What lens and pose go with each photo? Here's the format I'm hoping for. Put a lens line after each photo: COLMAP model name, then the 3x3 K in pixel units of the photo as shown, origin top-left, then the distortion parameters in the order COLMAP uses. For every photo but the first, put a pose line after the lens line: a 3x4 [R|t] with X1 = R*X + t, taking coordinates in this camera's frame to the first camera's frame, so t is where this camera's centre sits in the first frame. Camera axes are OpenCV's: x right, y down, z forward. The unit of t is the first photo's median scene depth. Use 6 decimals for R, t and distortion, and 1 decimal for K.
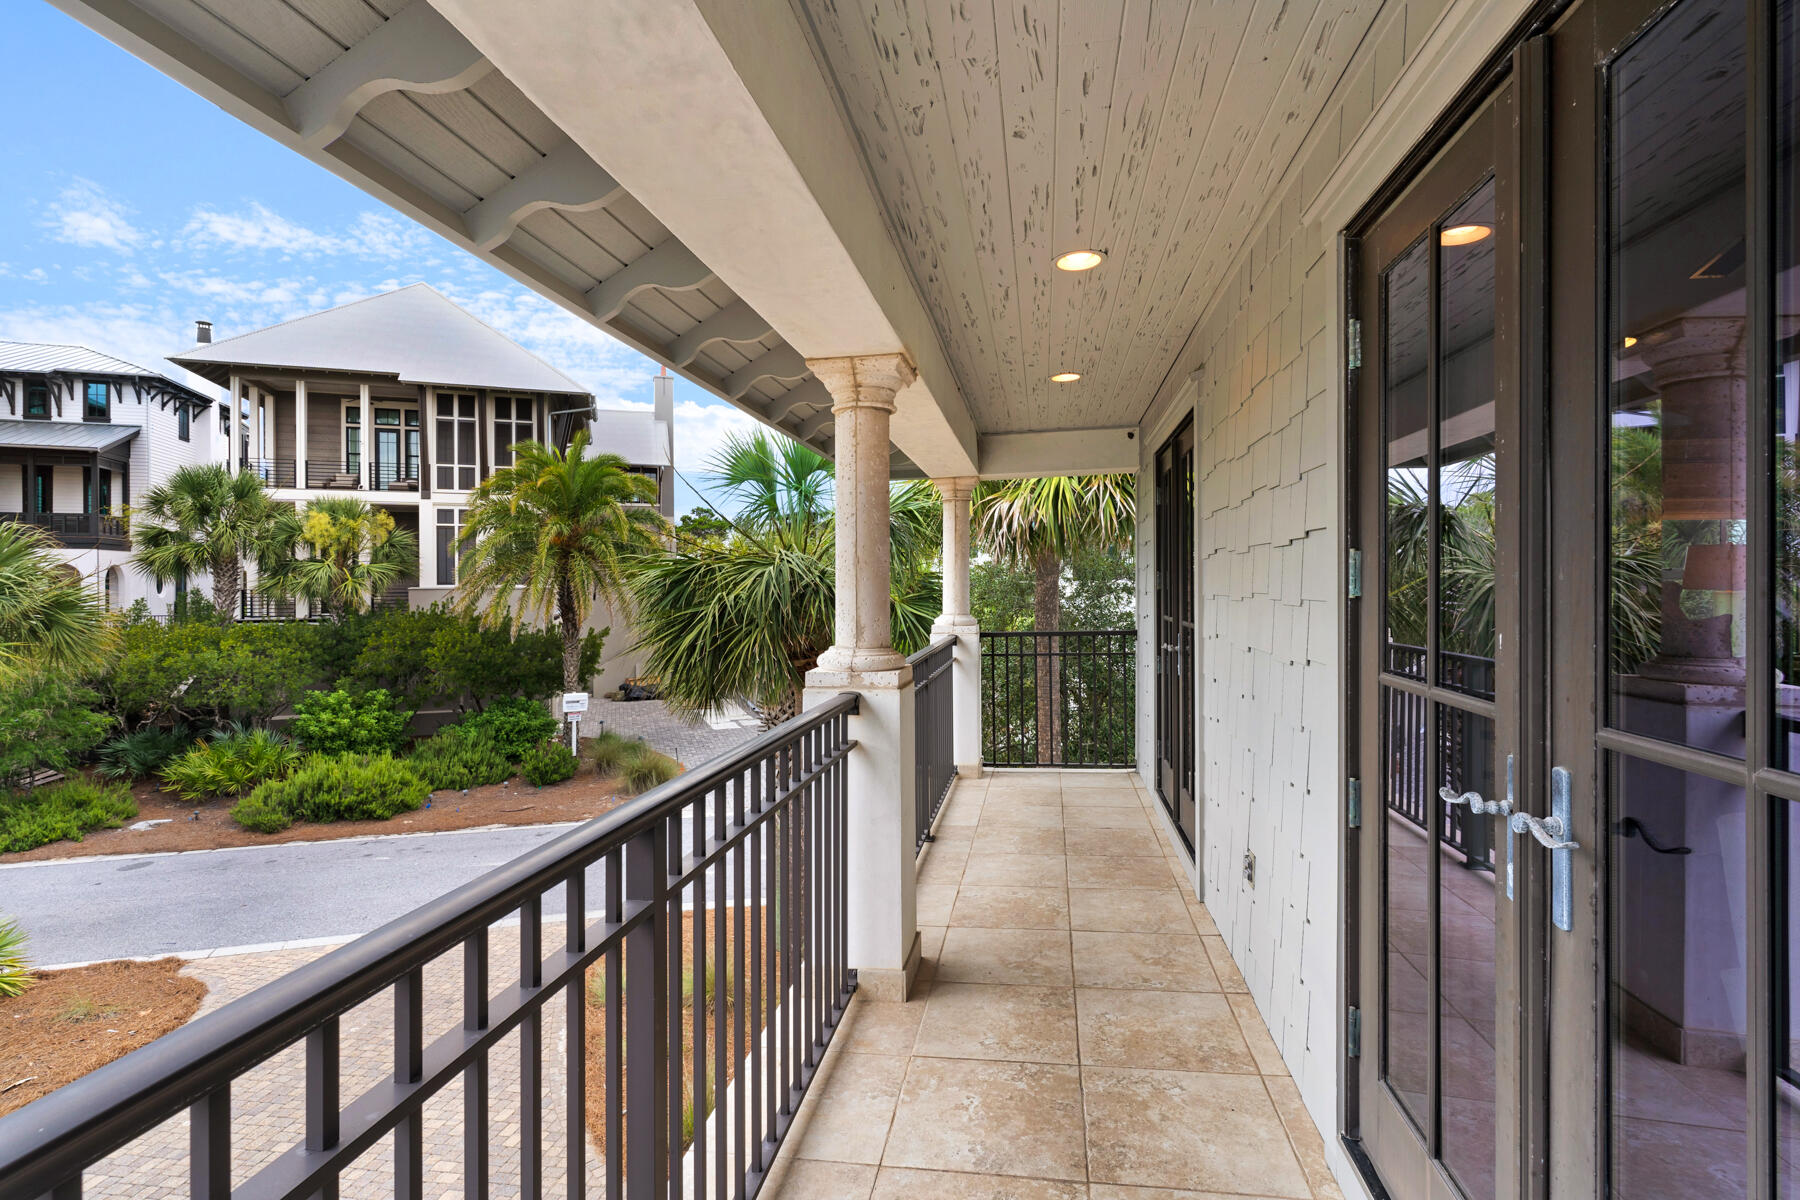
lens RADIAL K [[858.7, 0, 898.8], [0, 858.7, 597.9], [0, 0, 1]] dist [0.002516, -0.000522]
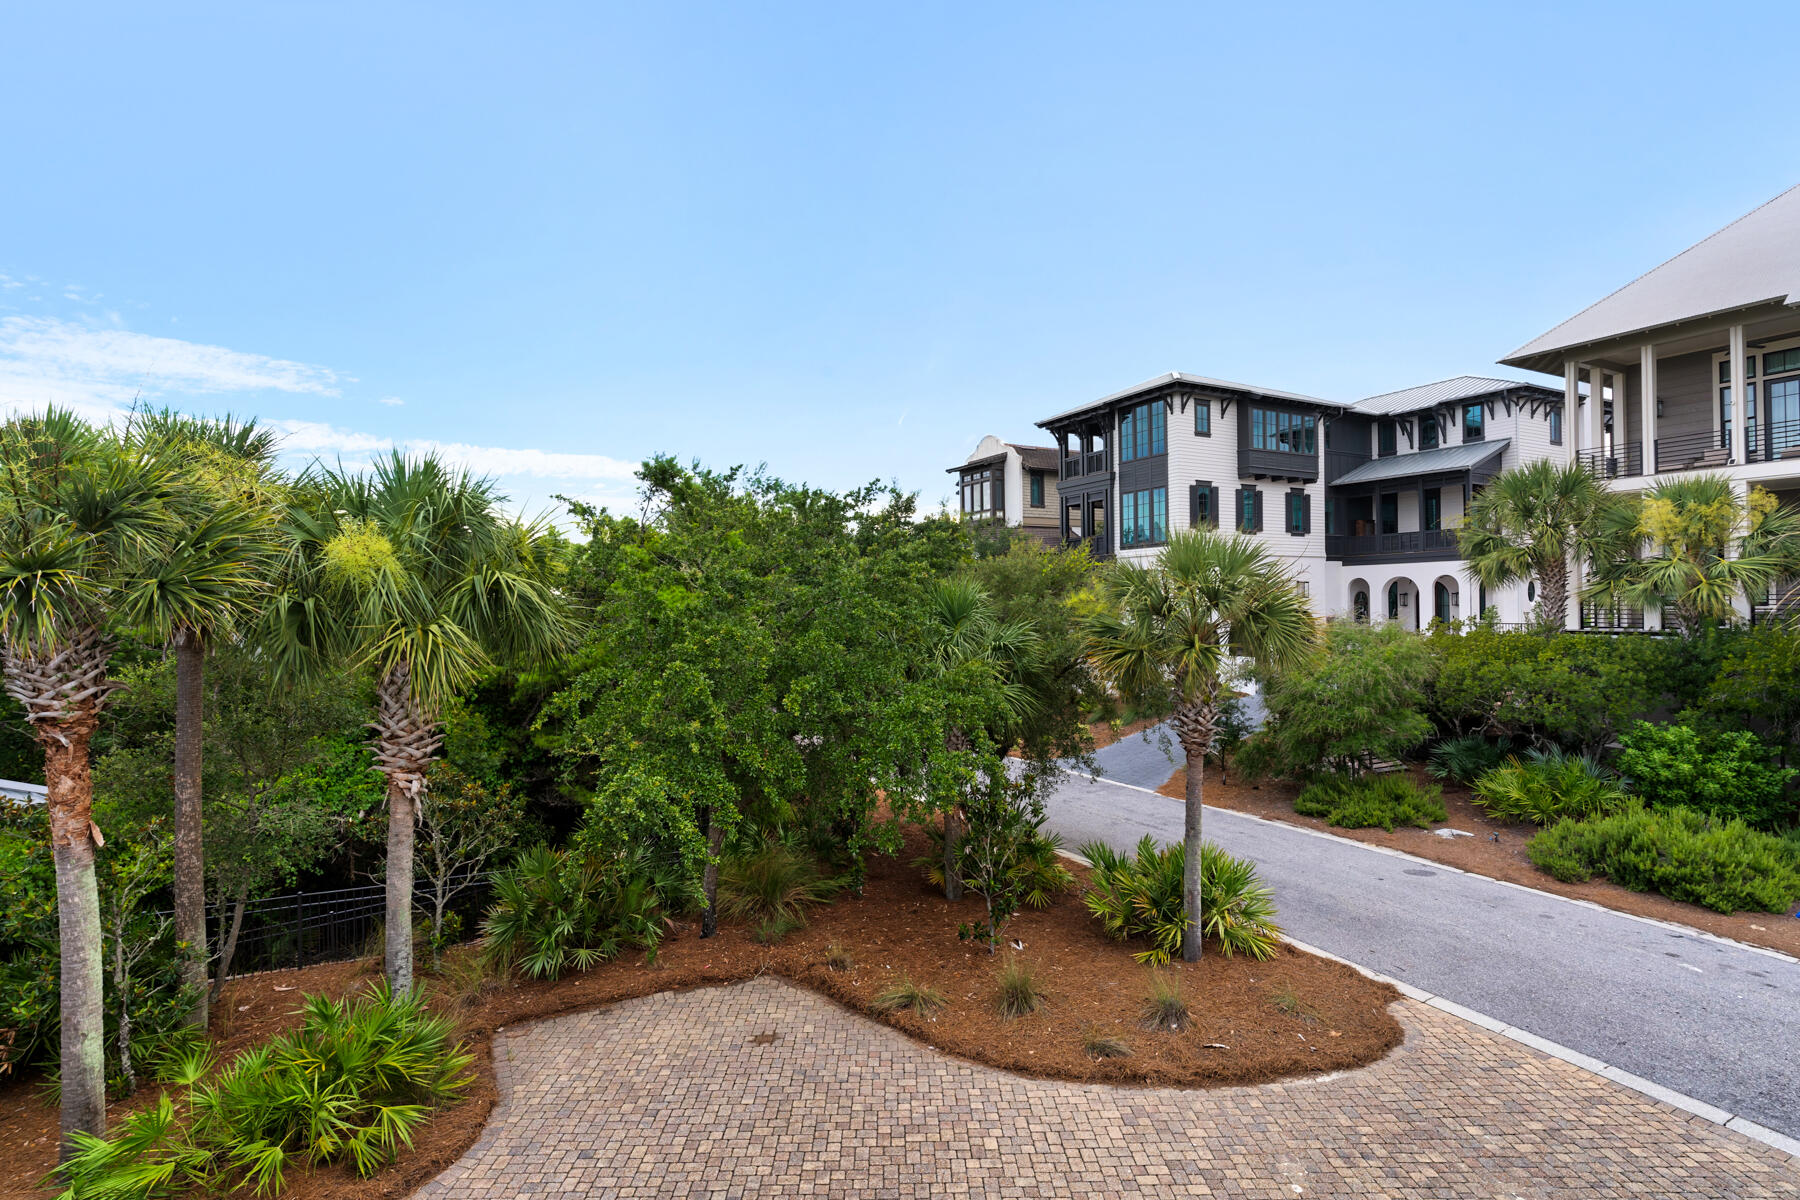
lens RADIAL K [[858.7, 0, 898.8], [0, 858.7, 597.9], [0, 0, 1]] dist [0.002516, -0.000522]
pose [[0.175300, -0.005684, -0.984499, -0.004728], [-0.004640, 0.999967, -0.006599, 0.000974], [0.984504, 0.005725, 0.175268, 0.167370]]
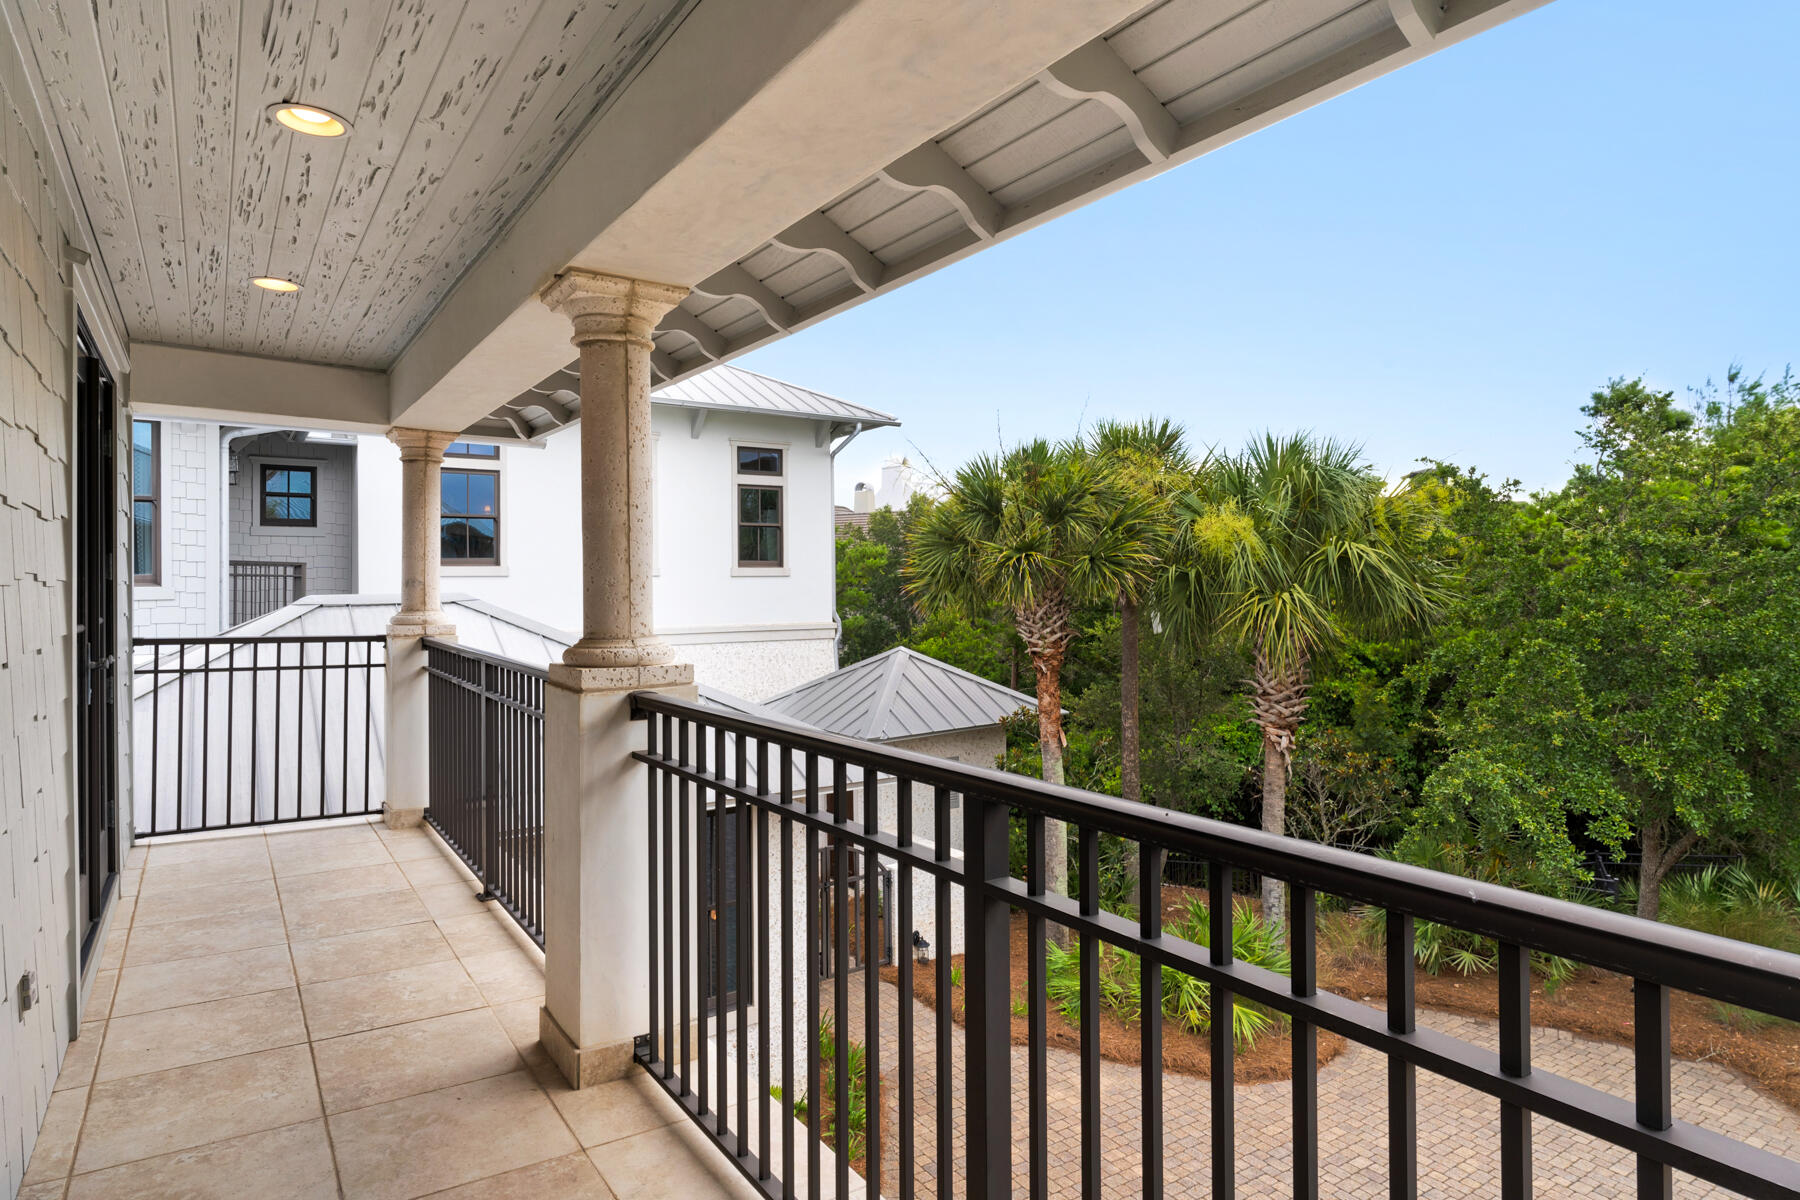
lens RADIAL K [[1003.3, 0, 905.8], [0, 1003.3, 574.1], [0, 0, 1]] dist [0.001638, -0.000391]
pose [[-0.715943, 0.005894, -0.698133, 0.058611], [0.001230, 0.999973, 0.007181, -0.001412], [0.698157, 0.004282, -0.715932, 0.257973]]
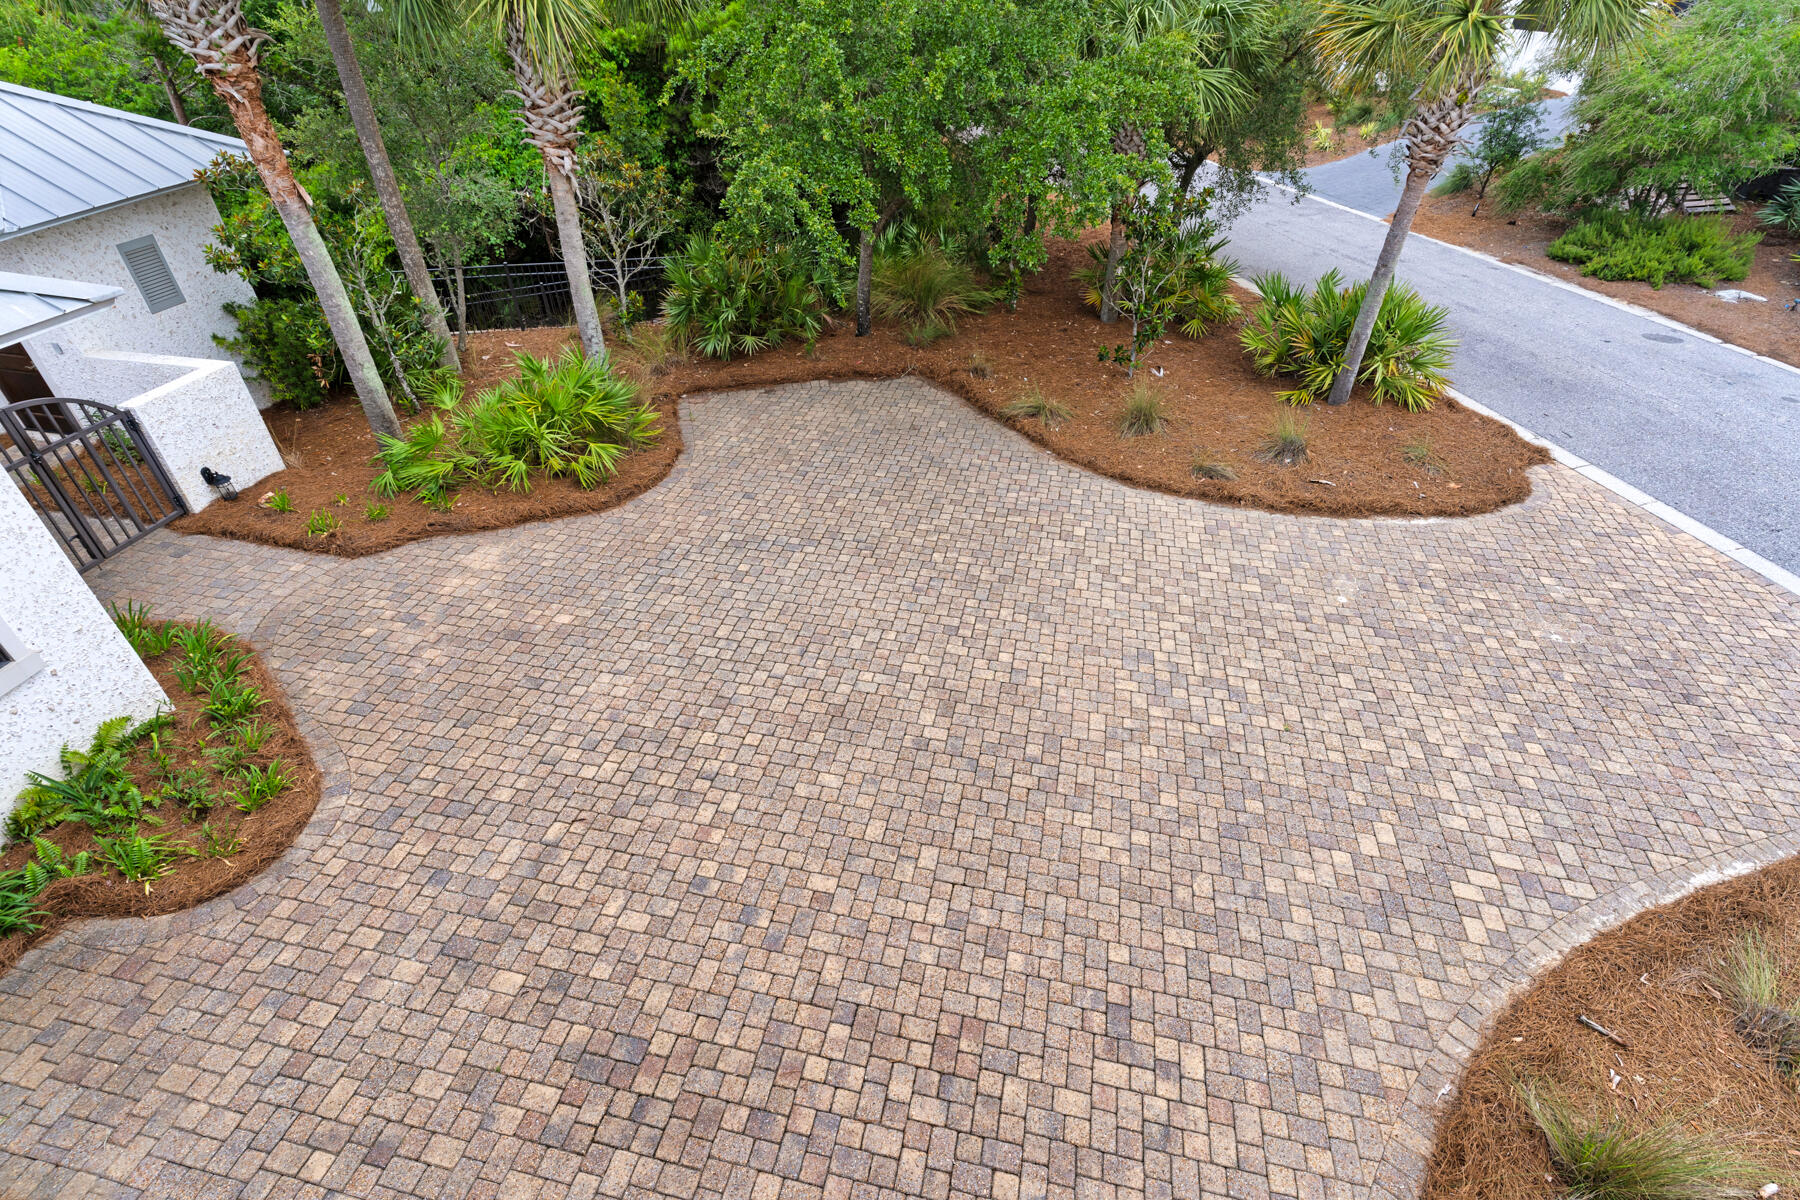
lens RADIAL K [[858.7, 0, 898.8], [0, 858.7, 597.9], [0, 0, 1]] dist [0.002516, -0.000522]
pose [[-0.051136, 0.608785, -0.791686, 0.000029], [-0.013534, 0.792228, 0.610076, -0.000106], [0.998600, 0.041912, -0.032272, 0.198968]]
